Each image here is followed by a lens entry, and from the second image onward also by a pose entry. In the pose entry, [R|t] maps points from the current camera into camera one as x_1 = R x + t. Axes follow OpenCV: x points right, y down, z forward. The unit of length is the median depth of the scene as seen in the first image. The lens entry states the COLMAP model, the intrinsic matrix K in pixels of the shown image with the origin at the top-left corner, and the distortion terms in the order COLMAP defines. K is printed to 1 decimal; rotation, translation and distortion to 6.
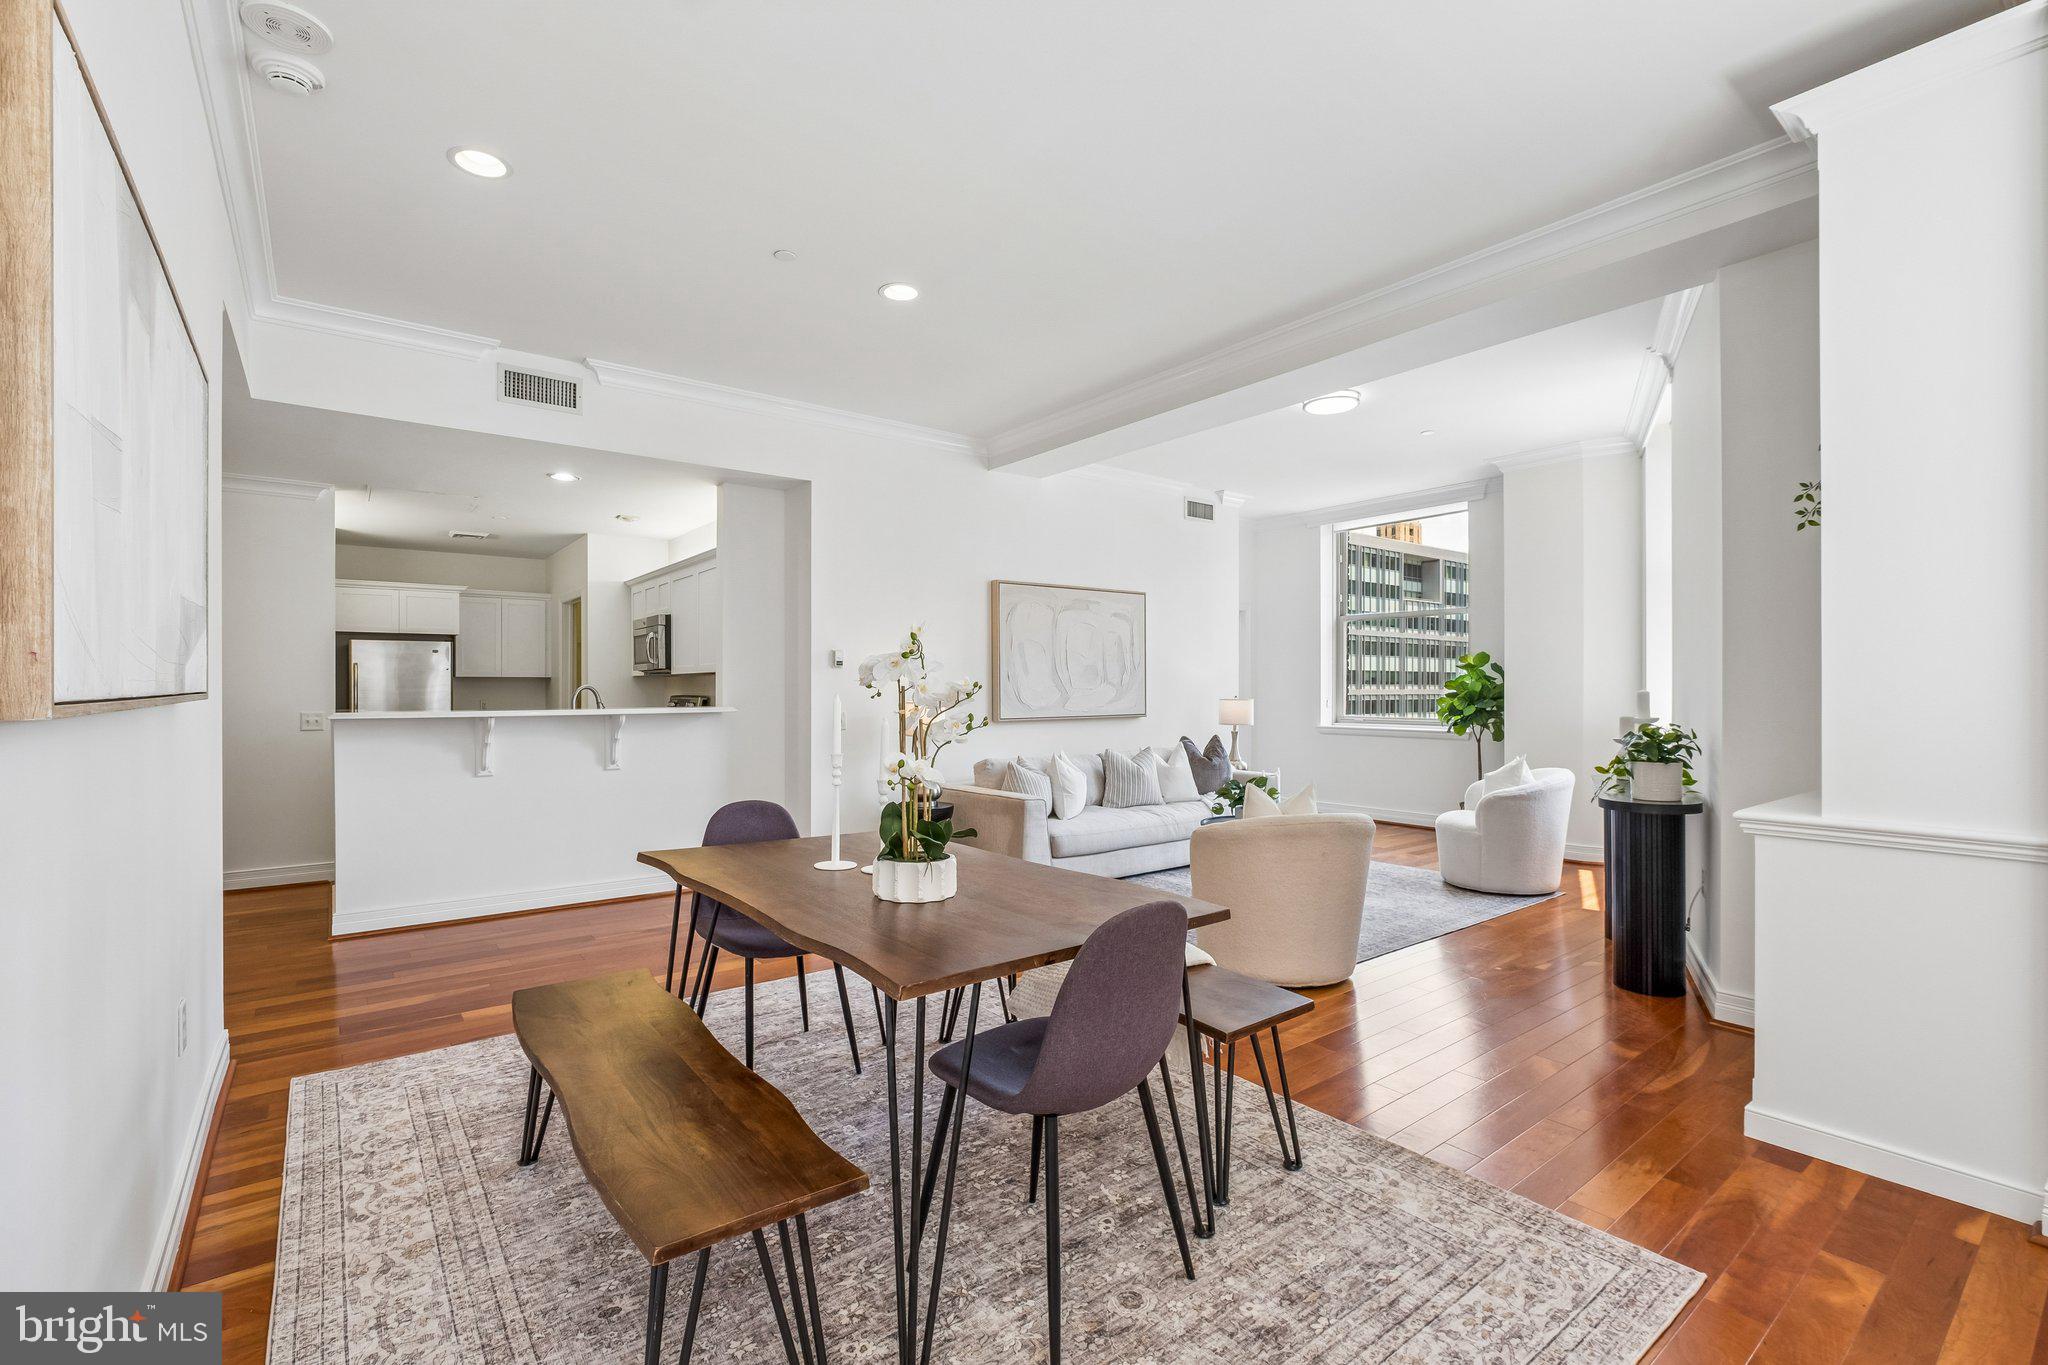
lens RADIAL K [[897.6, 0, 1011.3], [0, 897.6, 683.8], [0, 0, 1]] dist [-0.005756, 0.000456]
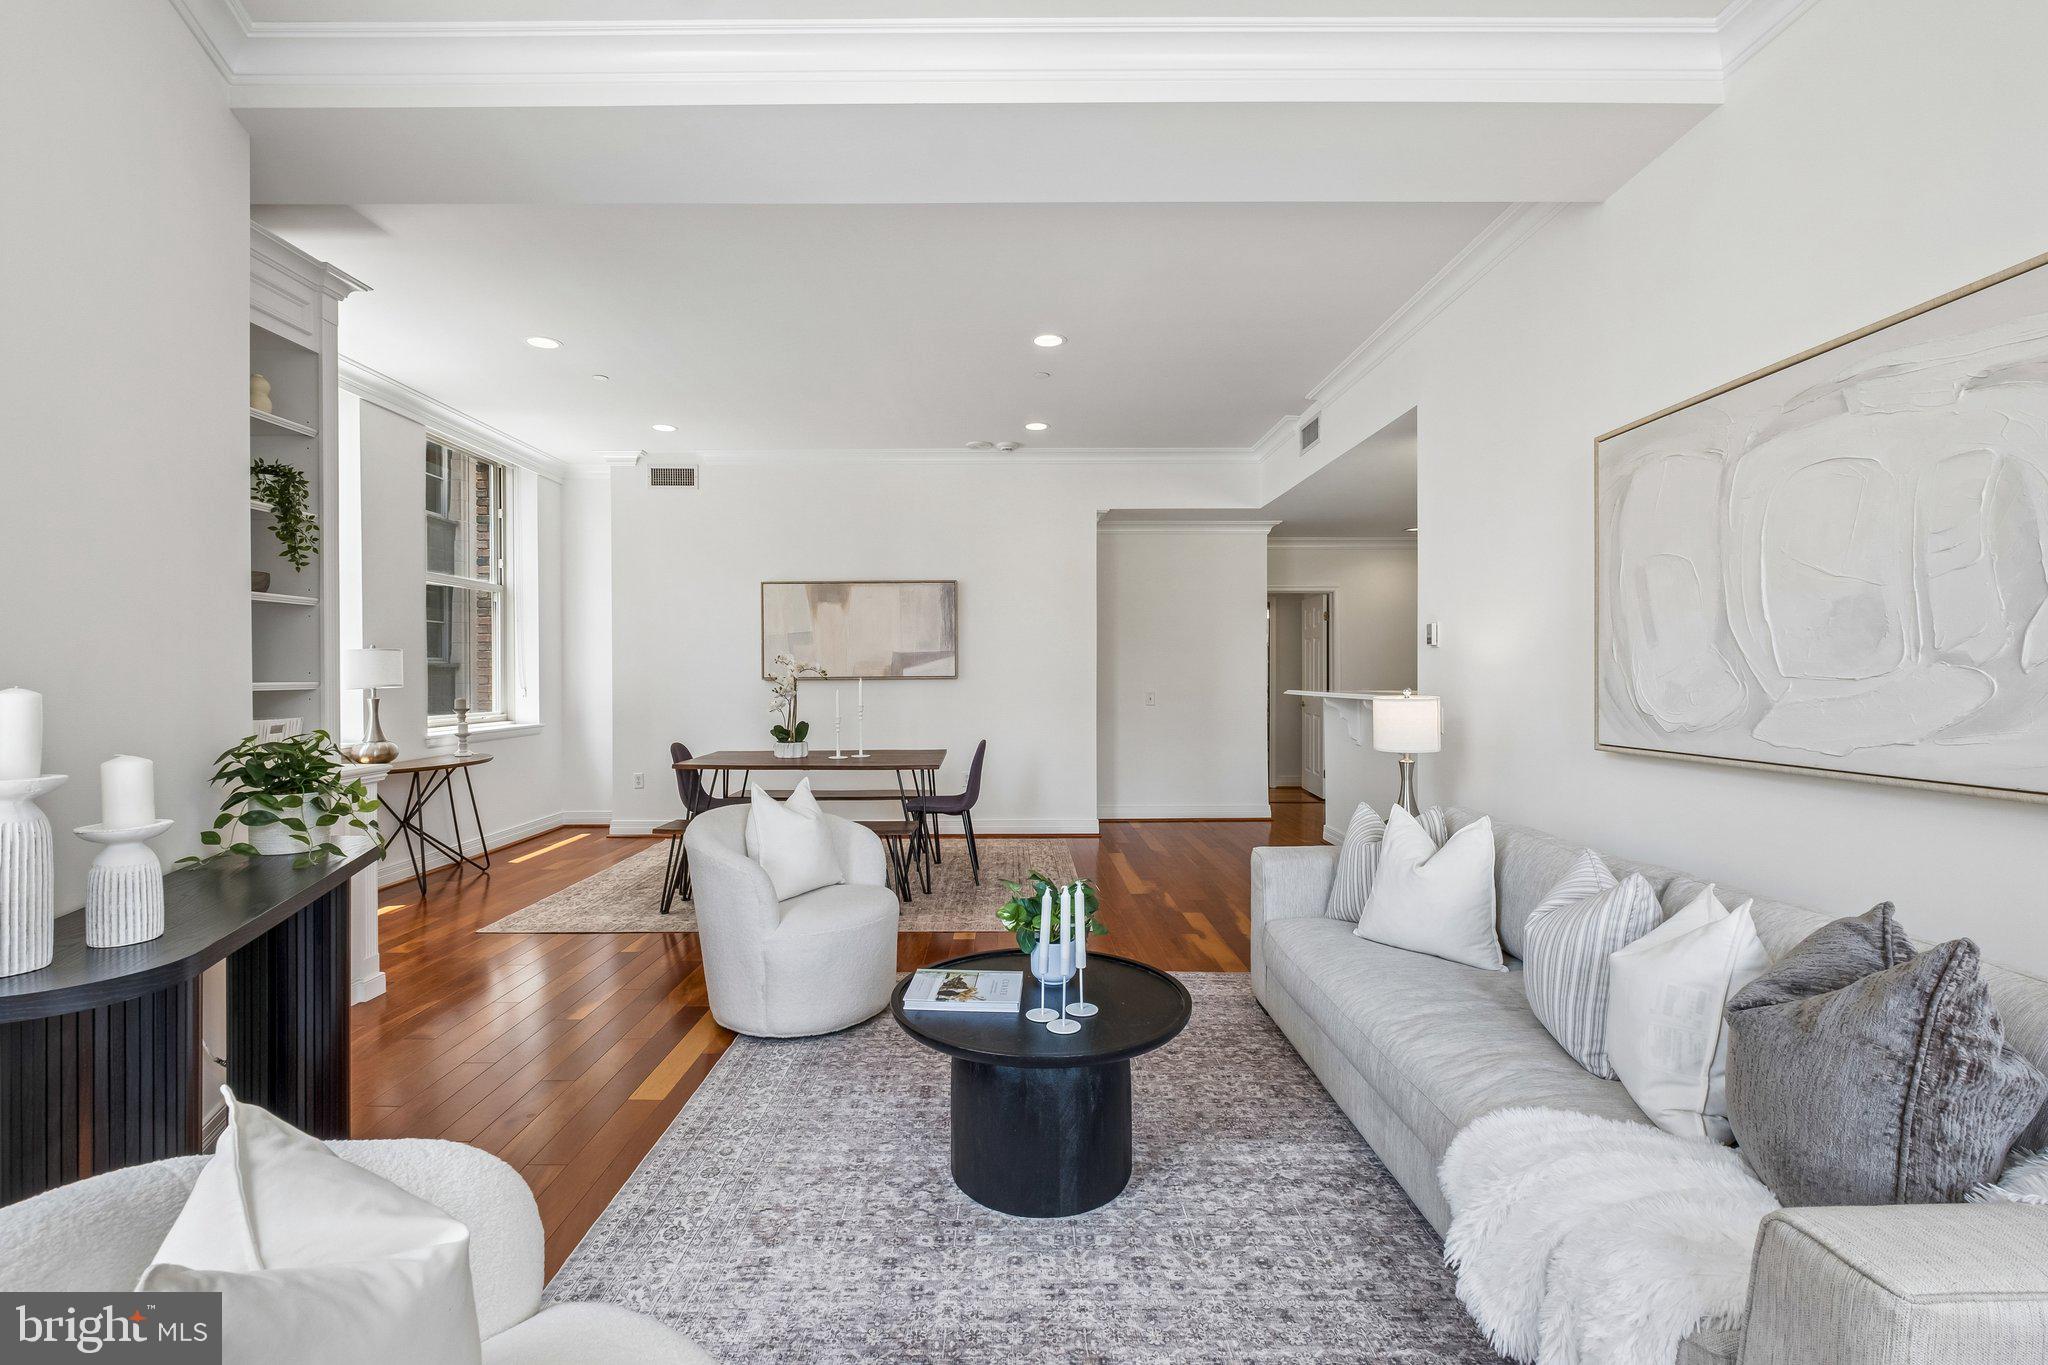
lens RADIAL K [[897.6, 0, 1017.0], [0, 897.6, 689.9], [0, 0, 1]] dist [-0.005756, 0.000456]
pose [[-0.601747, 0.016082, -0.798525, 0.489966], [0.007952, 0.999868, 0.014144, 0.003082], [0.798648, 0.002162, -0.601795, 0.968410]]
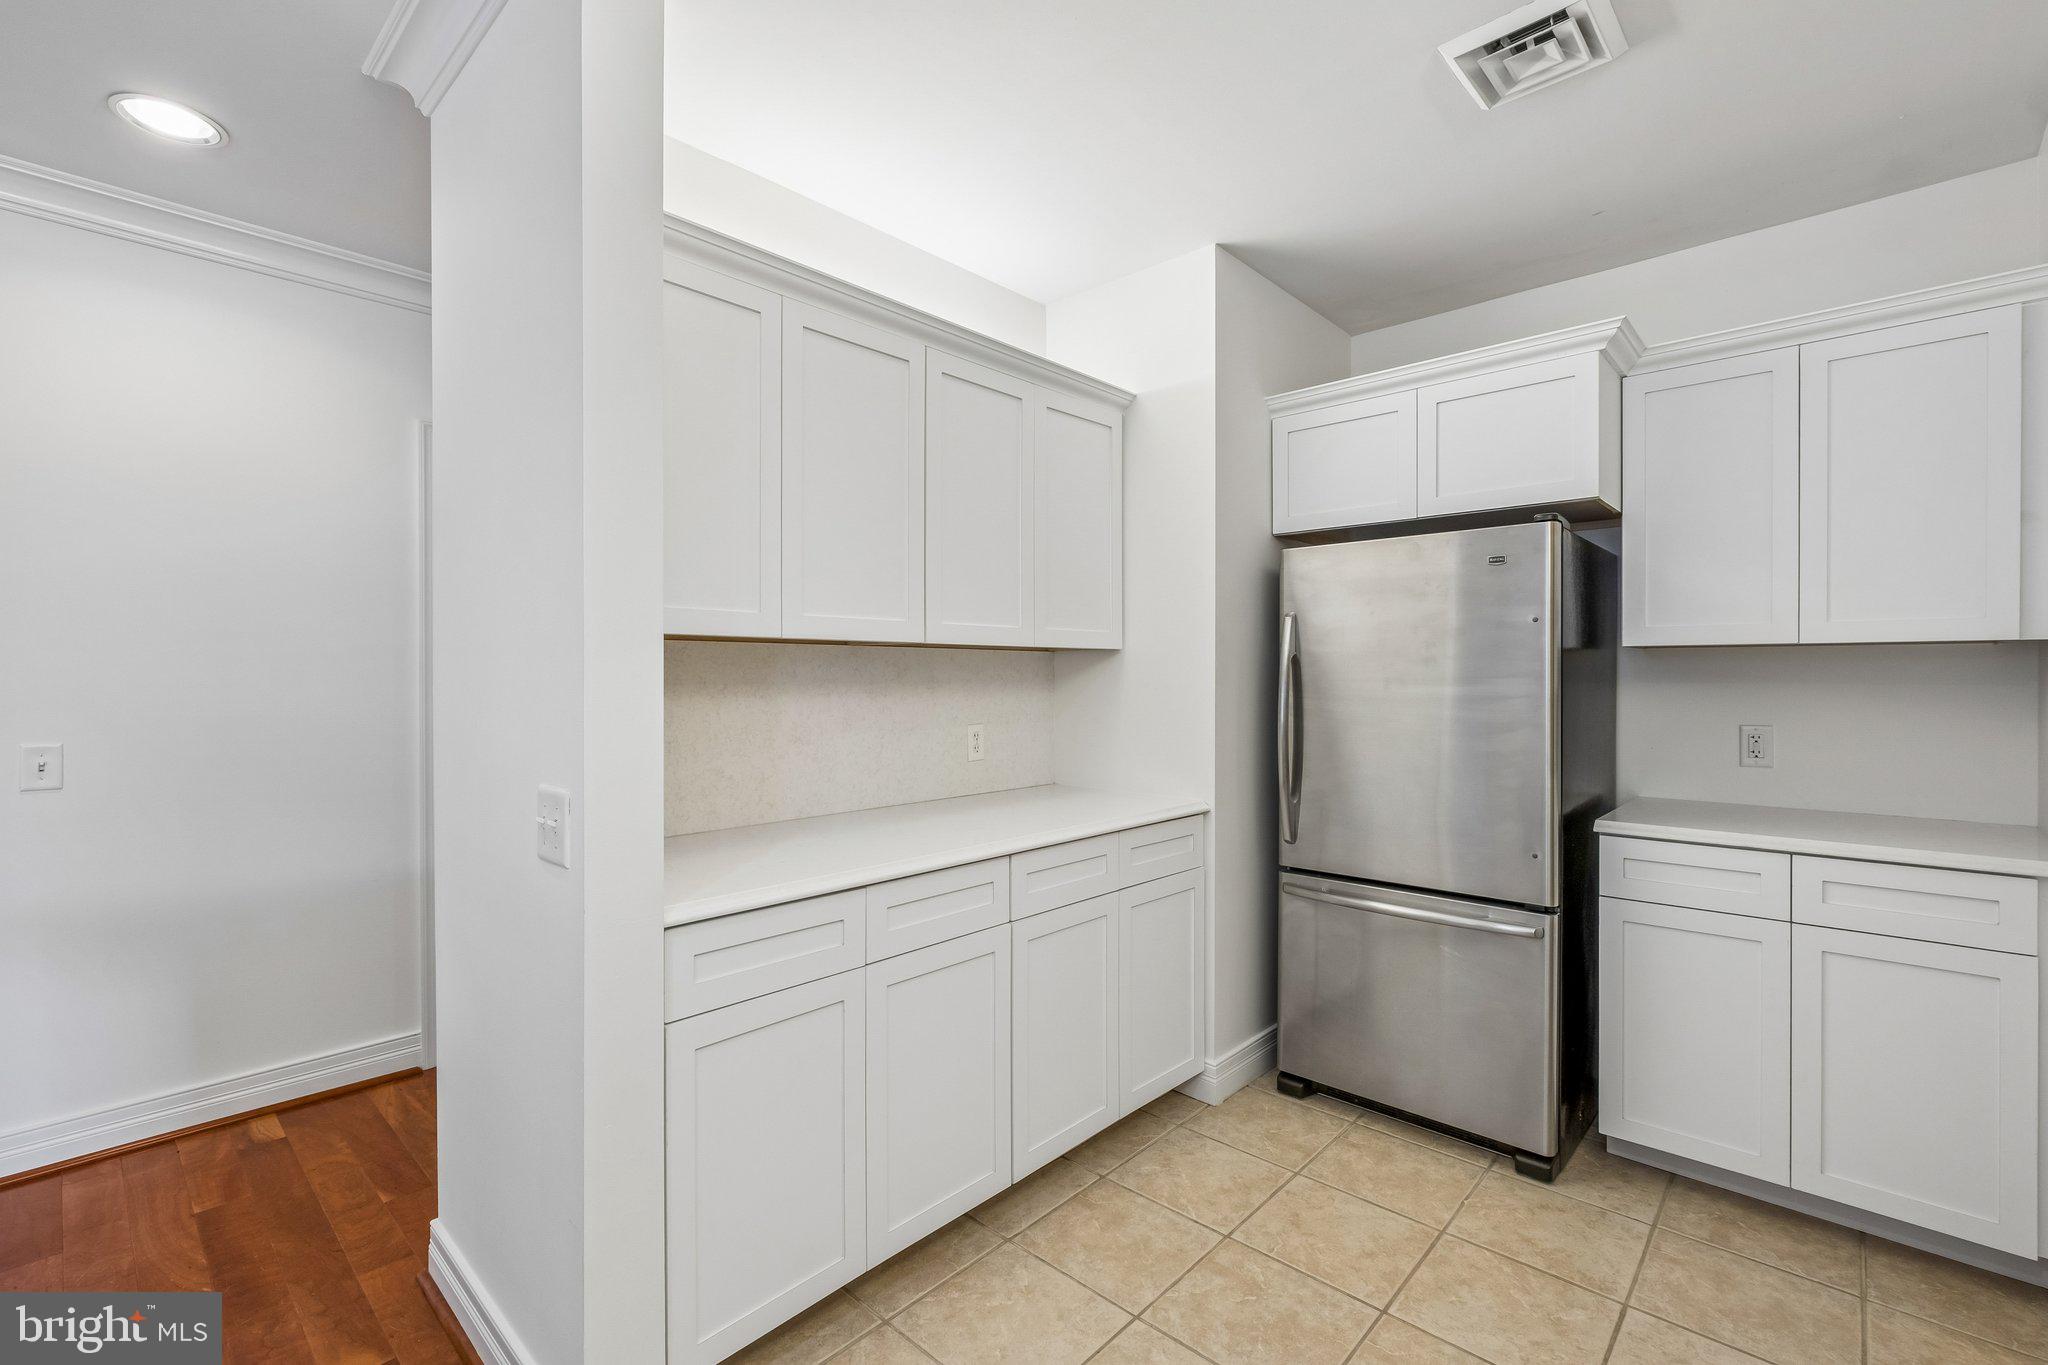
lens RADIAL K [[897.6, 0, 1011.5], [0, 897.6, 680.1], [0, 0, 1]] dist [-0.005756, 0.000456]
pose [[0.158471, 0.004751, -0.987352, -0.427485], [0.006588, 0.999961, 0.005869, 0.000608], [0.987342, -0.007434, 0.158434, 0.903372]]
